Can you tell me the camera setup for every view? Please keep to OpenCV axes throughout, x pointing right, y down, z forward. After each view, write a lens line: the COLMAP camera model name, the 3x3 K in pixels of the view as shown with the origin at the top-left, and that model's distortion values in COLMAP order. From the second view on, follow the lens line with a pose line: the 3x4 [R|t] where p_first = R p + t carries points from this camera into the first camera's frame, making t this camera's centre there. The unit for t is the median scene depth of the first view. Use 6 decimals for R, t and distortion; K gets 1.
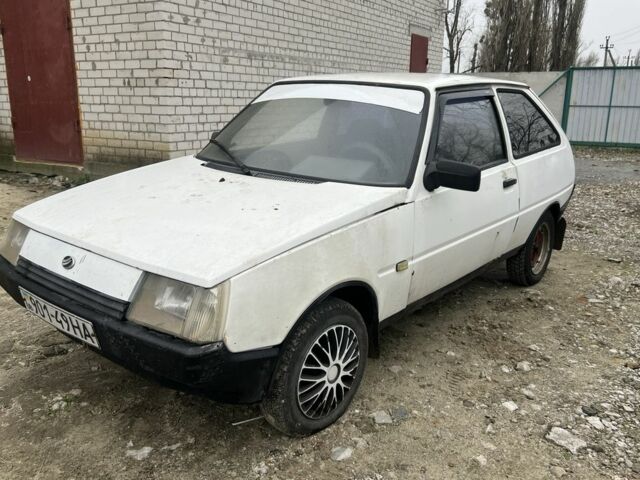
lens RADIAL K [[556.5, 0, 316.6], [0, 556.5, 239.1], [0, 0, 1]] dist [0.015774, 0.002471]
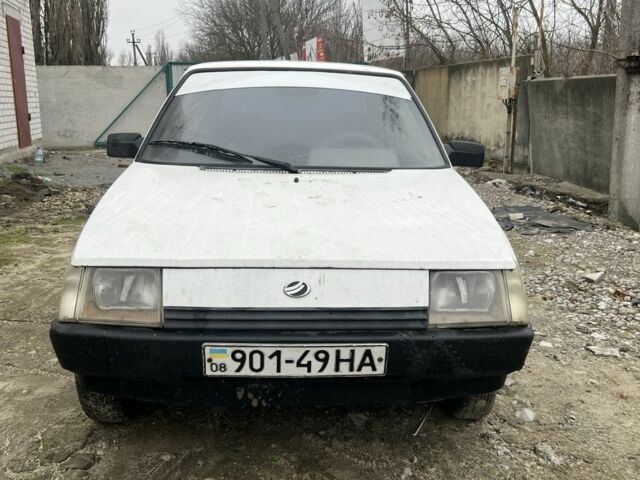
lens RADIAL K [[655.8, 0, 316.5], [0, 655.8, 241.2], [0, 0, 1]] dist [0.025458, 0.000000]
pose [[0.756910, -0.158604, 0.633981, -0.958016], [0.179050, 0.983312, 0.032229, -0.047639], [-0.628512, 0.089120, 0.772677, 0.249150]]
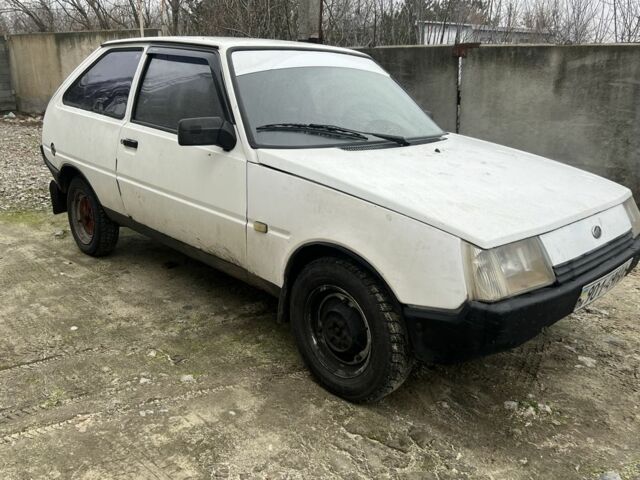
lens RADIAL K [[556.5, 0, 316.7], [0, 556.5, 238.4], [0, 0, 1]] dist [0.015774, 0.002471]
pose [[0.137921, -0.311665, 0.940129, -1.437171], [0.245391, 0.930359, 0.272426, -0.343946], [-0.959563, 0.193126, 0.204796, 1.236704]]
